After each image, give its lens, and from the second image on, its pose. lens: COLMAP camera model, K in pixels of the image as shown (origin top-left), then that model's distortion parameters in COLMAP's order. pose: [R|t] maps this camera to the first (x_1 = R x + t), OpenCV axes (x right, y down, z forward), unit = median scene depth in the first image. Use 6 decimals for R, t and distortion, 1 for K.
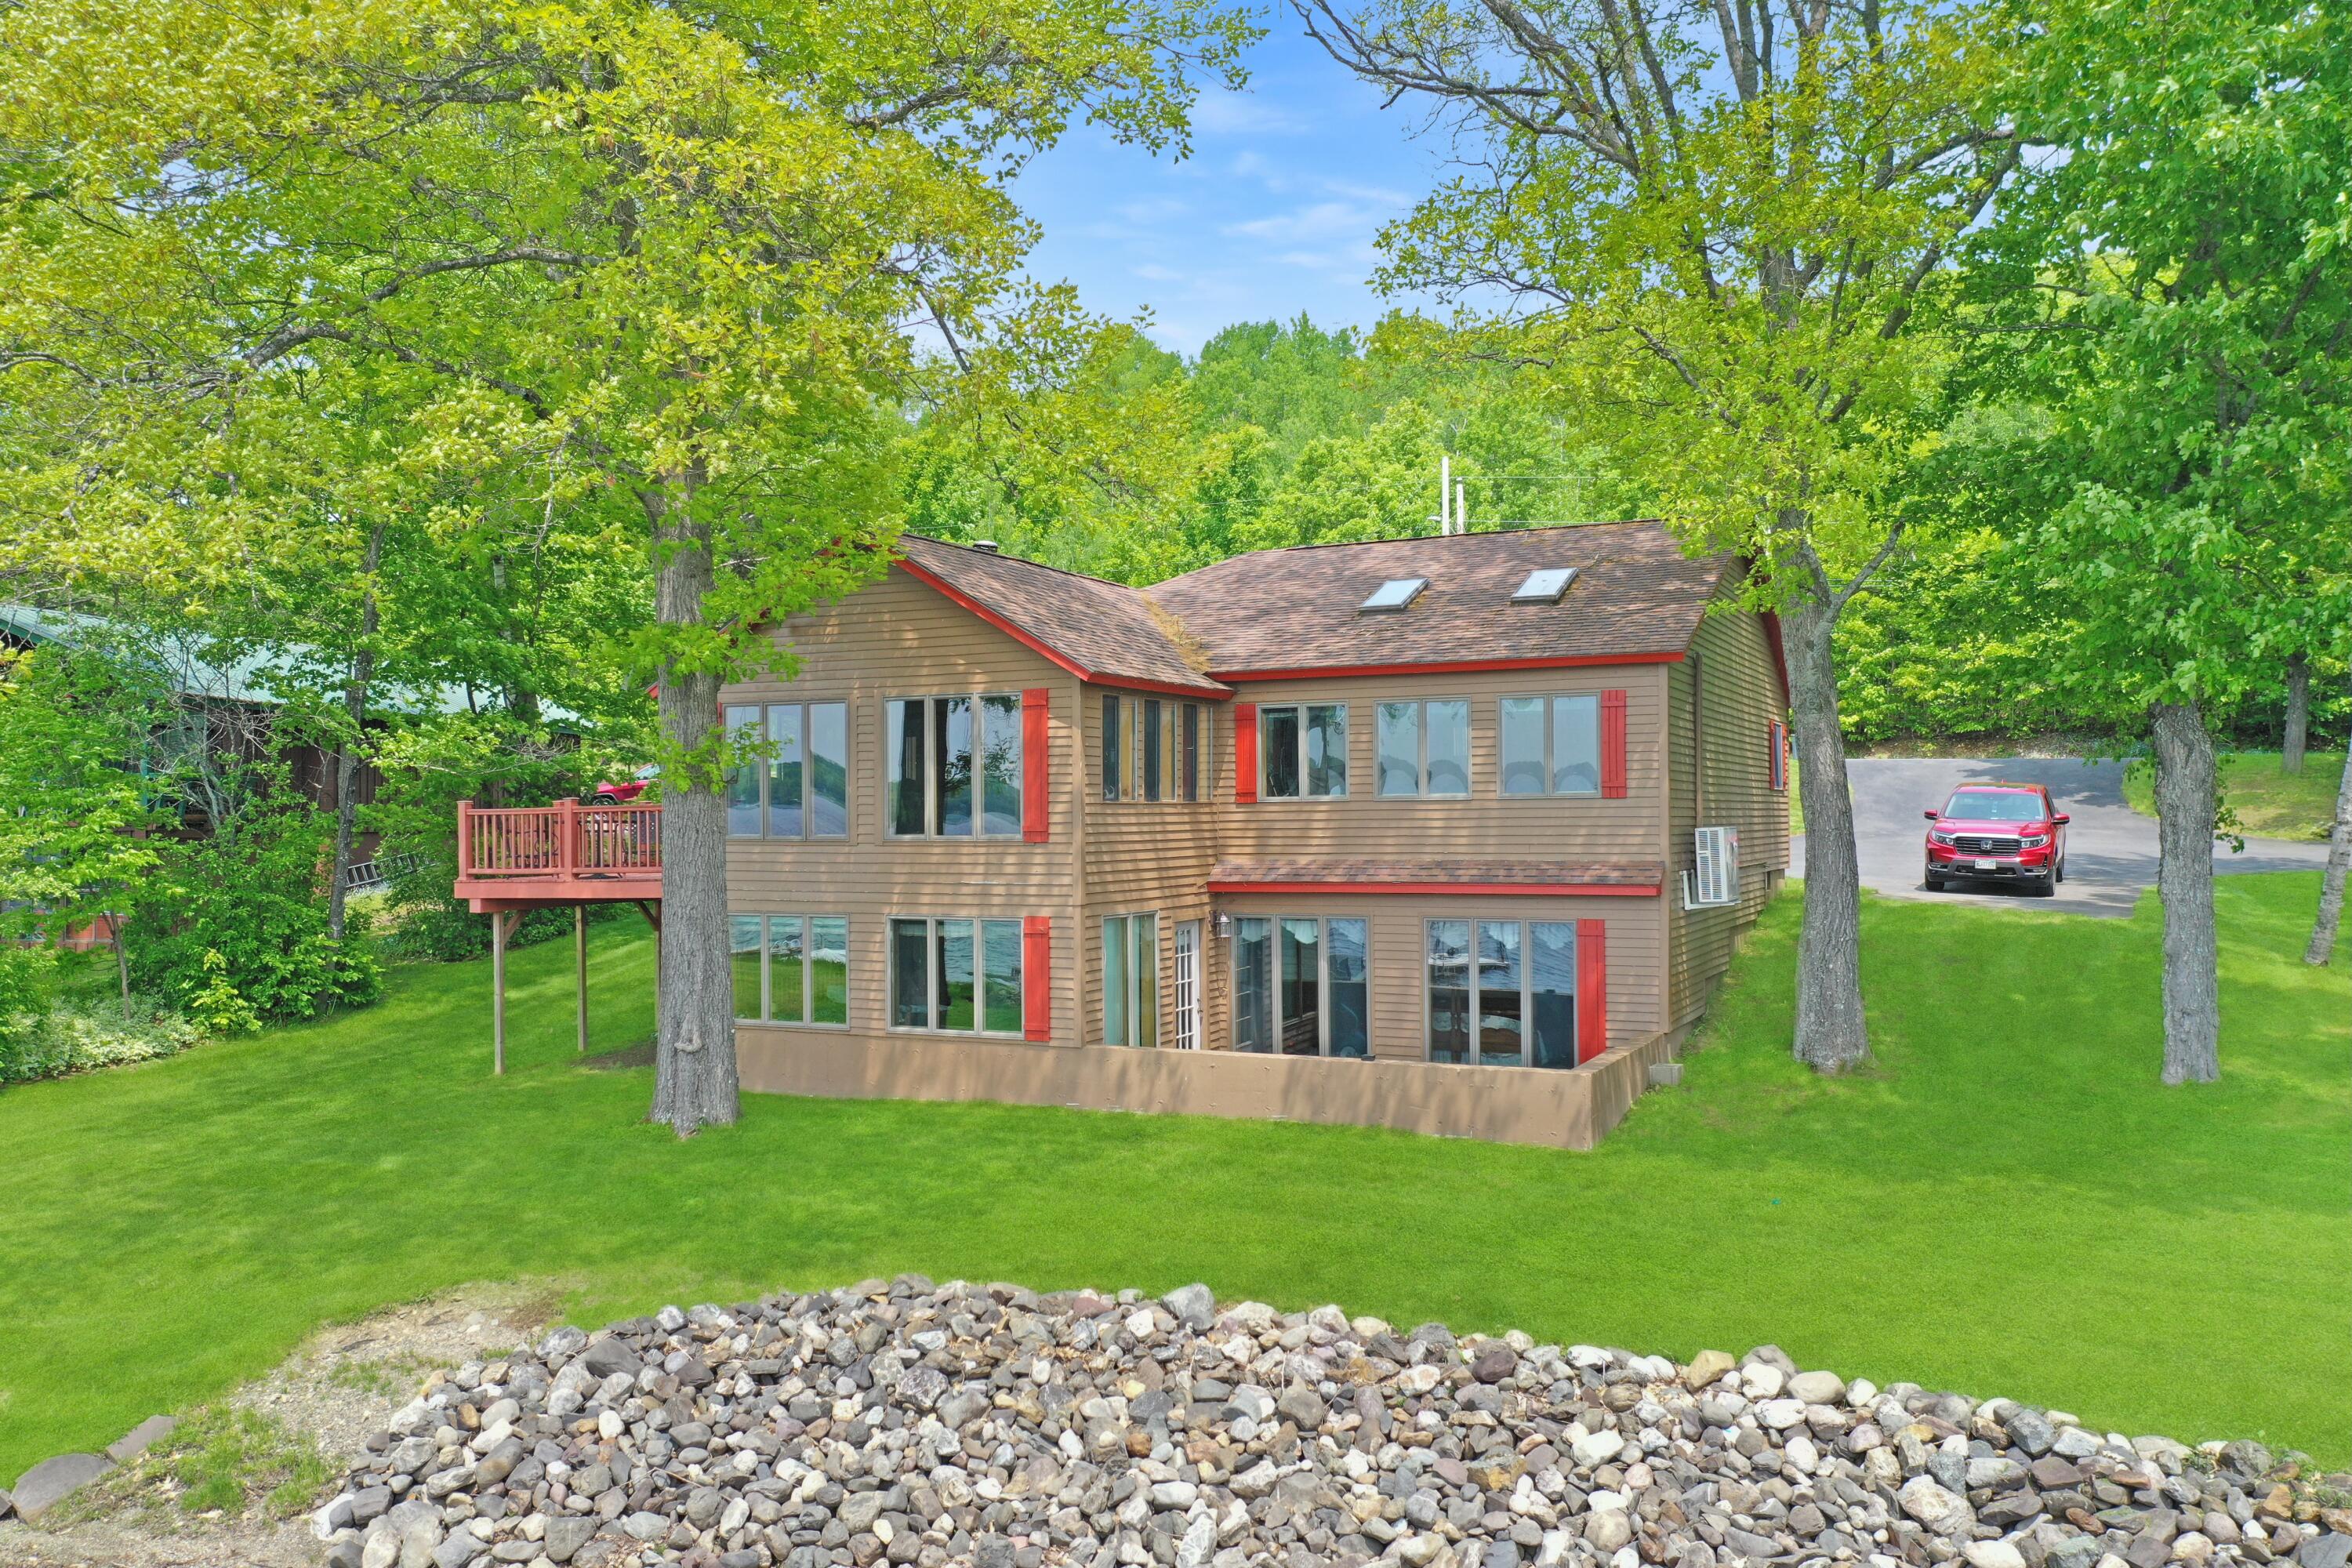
lens RADIAL K [[1929.0, 0, 1172.7], [0, 1929.0, 821.5], [0, 0, 1]] dist [0.004800, 0.001674]
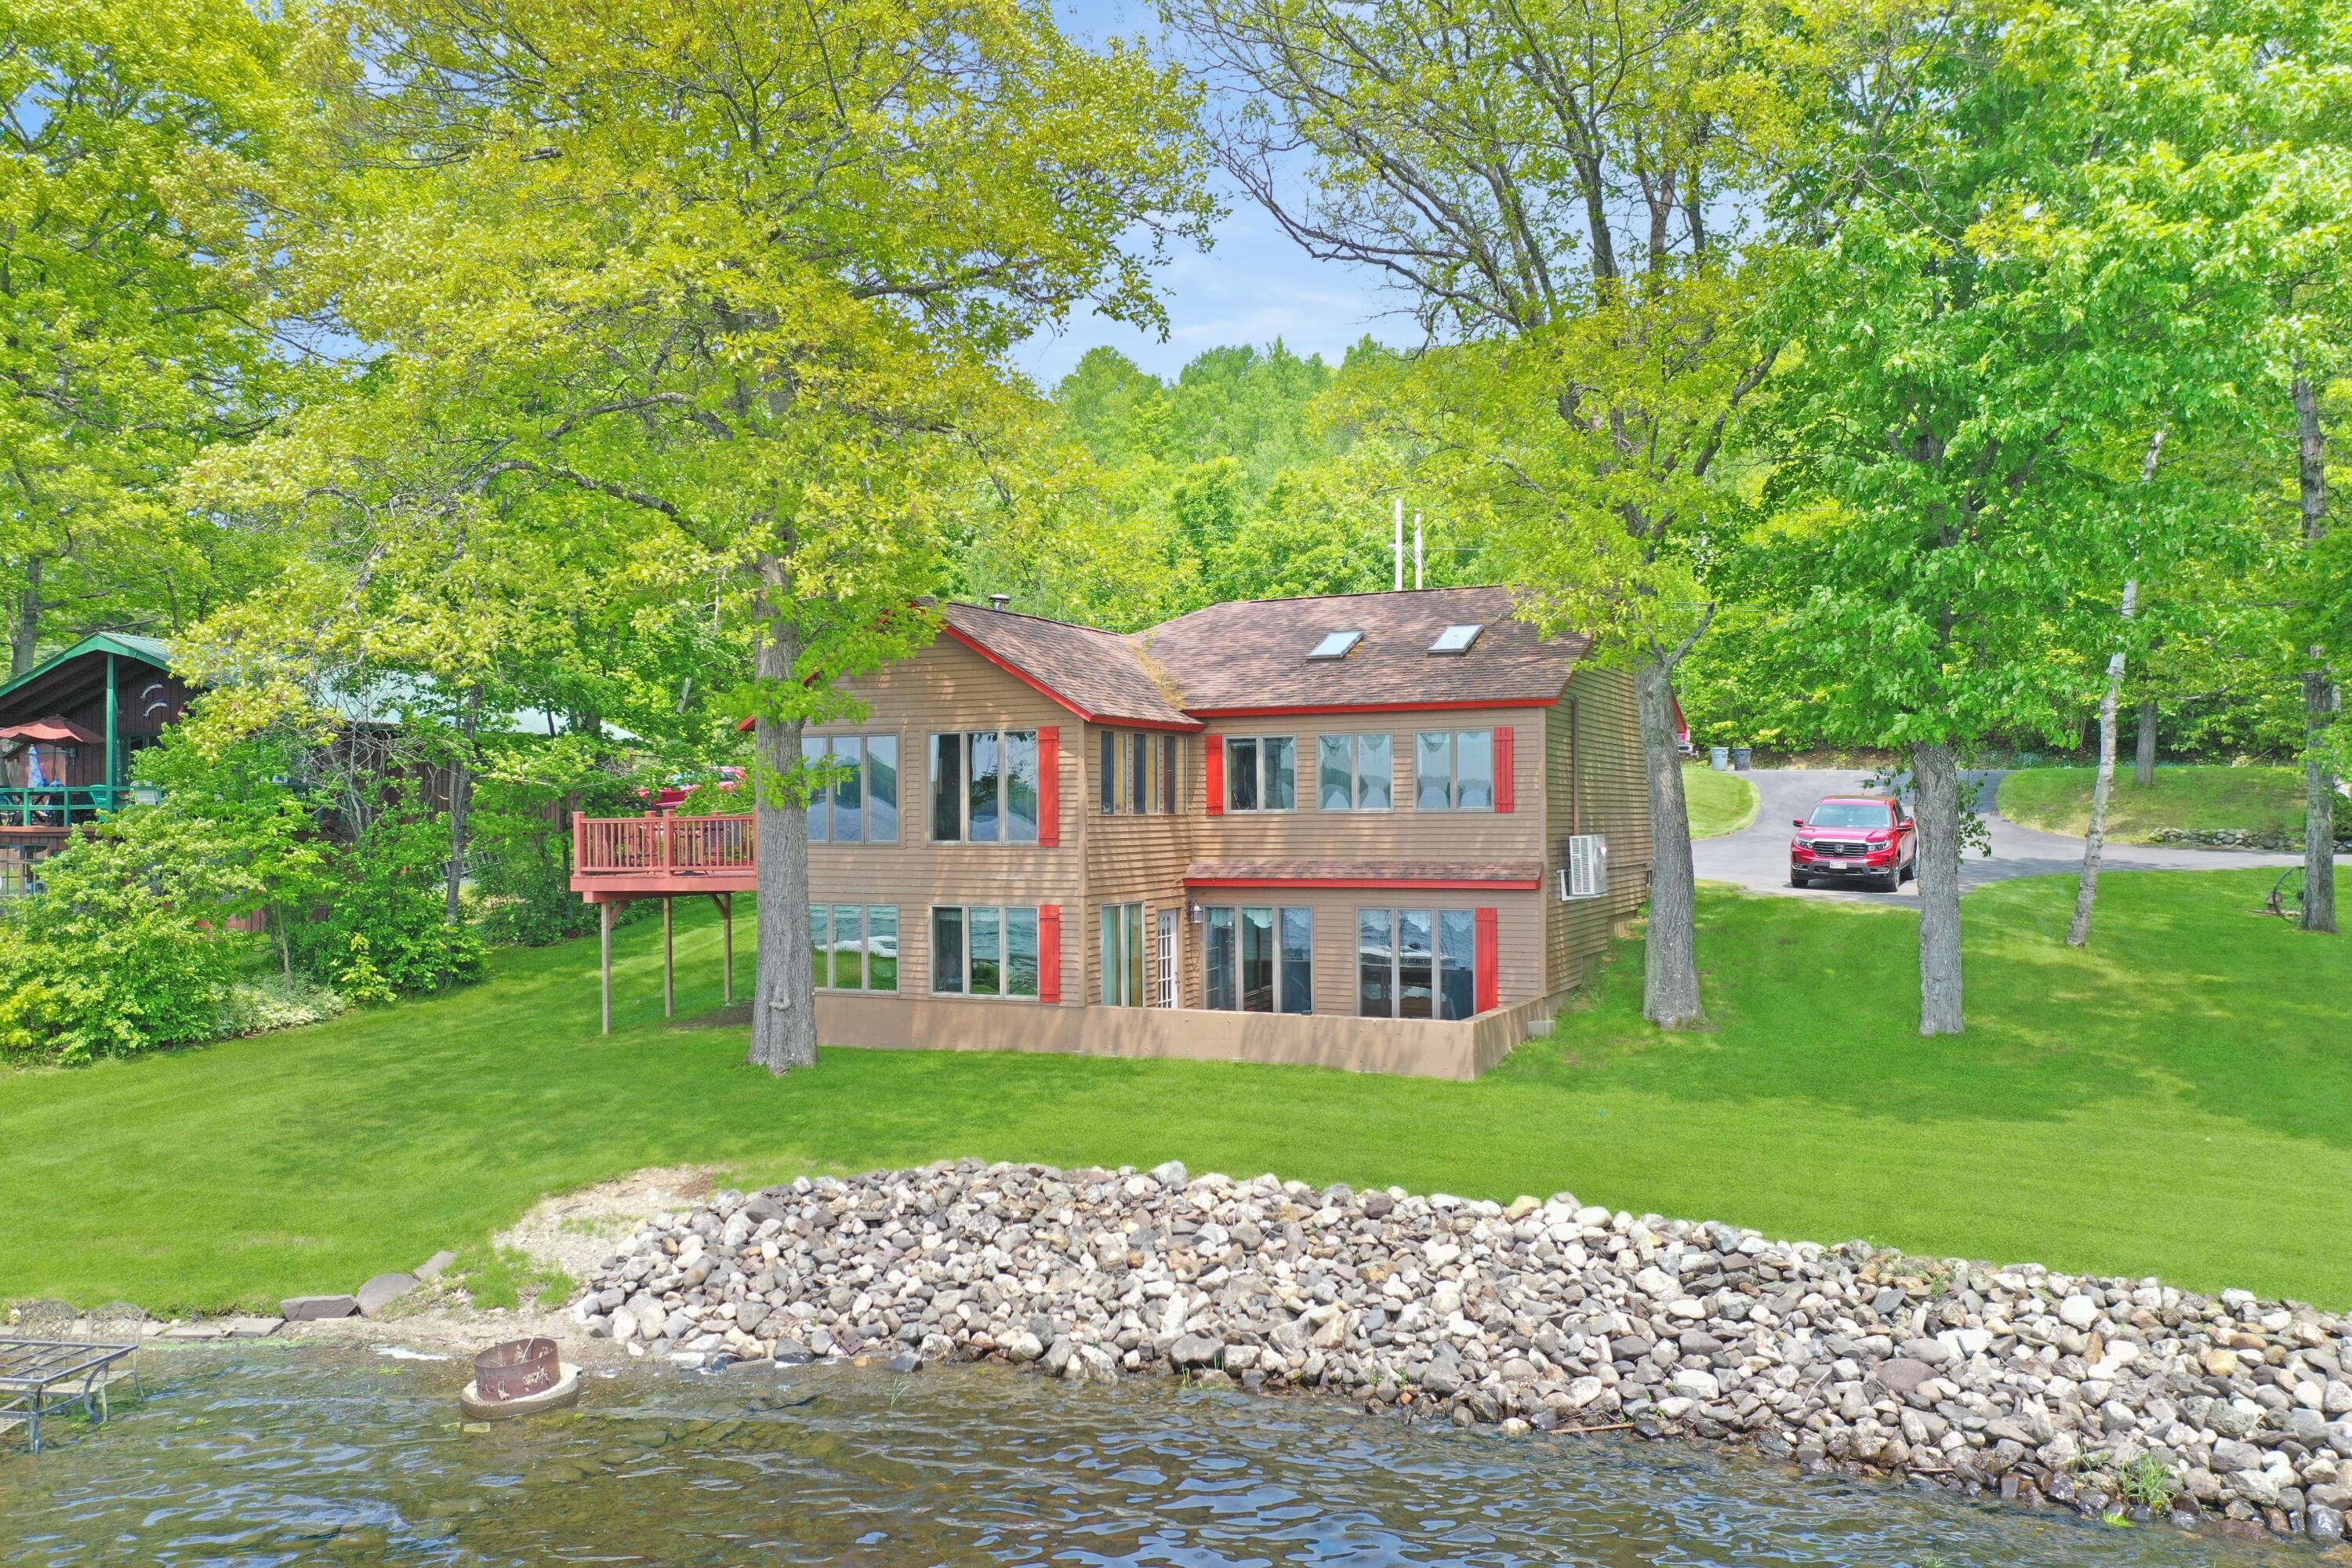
lens RADIAL K [[1929.0, 0, 1172.7], [0, 1929.0, 821.5], [0, 0, 1]] dist [0.004800, 0.001674]
pose [[0.999934, 0.001344, 0.011429, -0.003926], [-0.001344, 0.999999, -0.000030, -0.006288], [-0.011429, 0.000015, 0.999935, -0.291460]]
